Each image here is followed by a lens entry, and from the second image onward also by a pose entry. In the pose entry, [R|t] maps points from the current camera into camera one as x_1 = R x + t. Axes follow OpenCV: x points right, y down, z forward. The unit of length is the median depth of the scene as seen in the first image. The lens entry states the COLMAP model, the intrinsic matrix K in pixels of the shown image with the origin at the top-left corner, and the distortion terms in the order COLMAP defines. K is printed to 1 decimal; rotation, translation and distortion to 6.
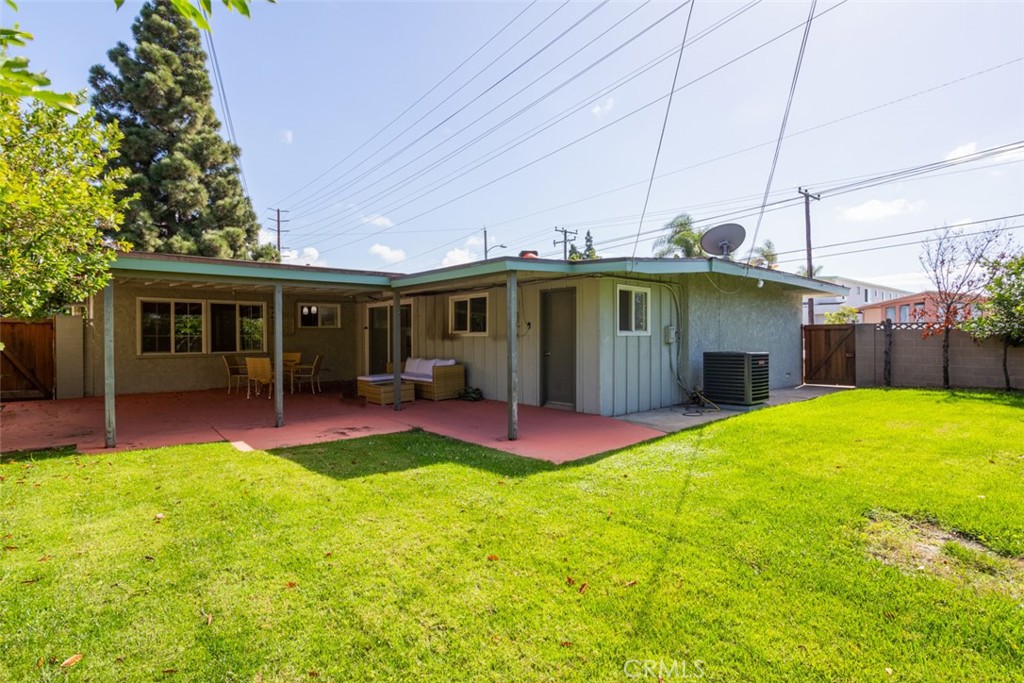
lens RADIAL K [[487.5, 0, 528.1], [0, 487.5, 336.4], [0, 0, 1]] dist [-0.025074, 0.006136]
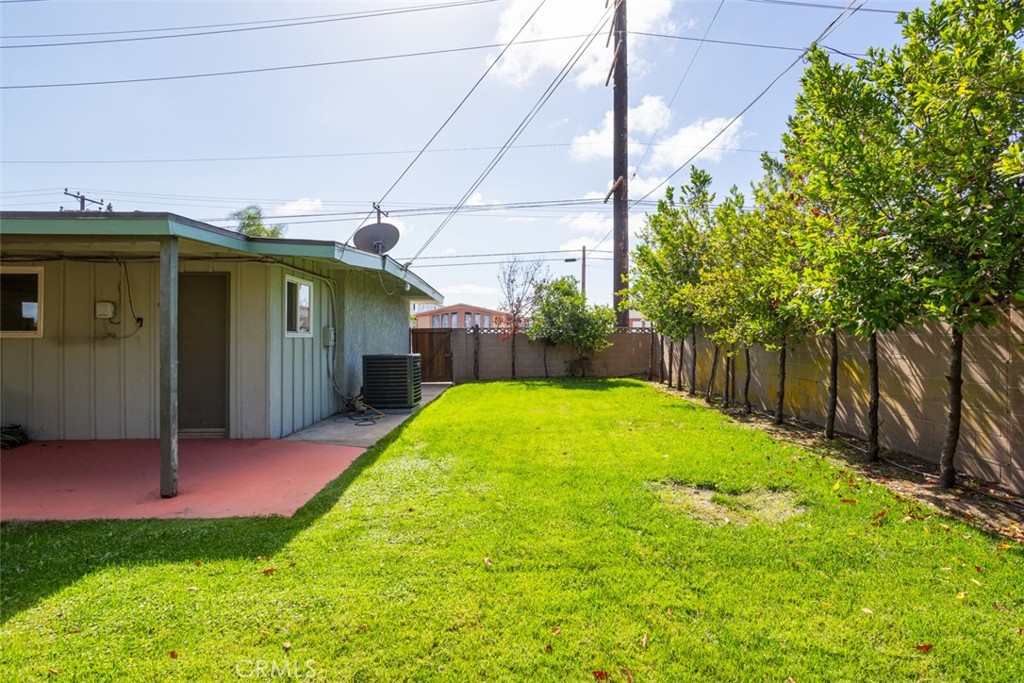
lens RADIAL K [[487.5, 0, 511.9], [0, 487.5, 333.1], [0, 0, 1]] dist [-0.025074, 0.006136]
pose [[0.674658, 0.009633, 0.738068, -0.130653], [0.000196, 0.999912, -0.013230, 0.002137], [-0.738130, 0.009070, 0.674597, 0.149634]]
